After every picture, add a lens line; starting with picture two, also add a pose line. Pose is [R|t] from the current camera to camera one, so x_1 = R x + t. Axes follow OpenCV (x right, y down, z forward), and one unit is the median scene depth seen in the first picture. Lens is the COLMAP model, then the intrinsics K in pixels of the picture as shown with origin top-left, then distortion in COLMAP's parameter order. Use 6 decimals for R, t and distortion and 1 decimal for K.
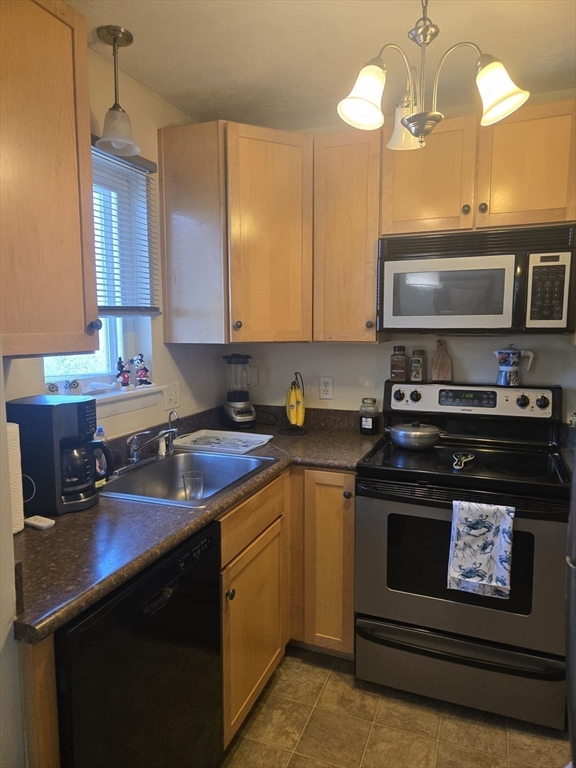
lens RADIAL K [[516.1, 0, 285.1], [0, 516.1, 384.7], [0, 0, 1]] dist [0.068228, -0.052590]
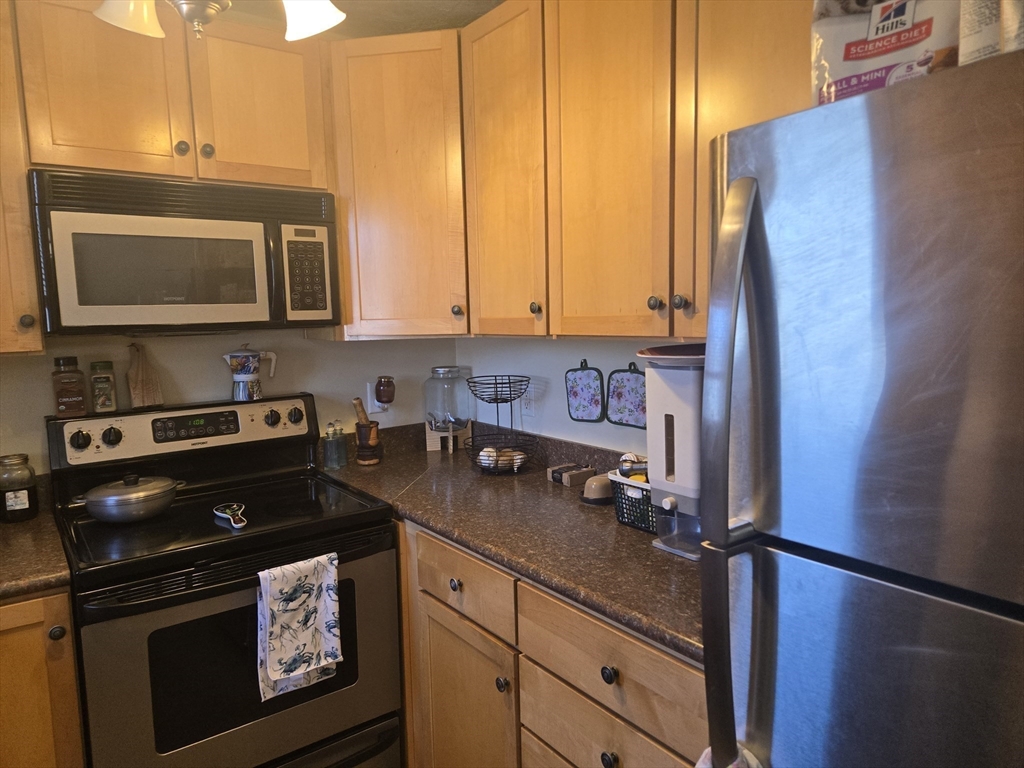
lens RADIAL K [[688.1, 0, 505.5], [0, 688.1, 385.2], [0, 0, 1]] dist [0.068228, -0.052590]
pose [[0.536087, -0.104058, 0.837724, -0.215736], [0.123339, 0.991379, 0.044216, -0.019828], [-0.835104, 0.079621, 0.544300, 0.182966]]
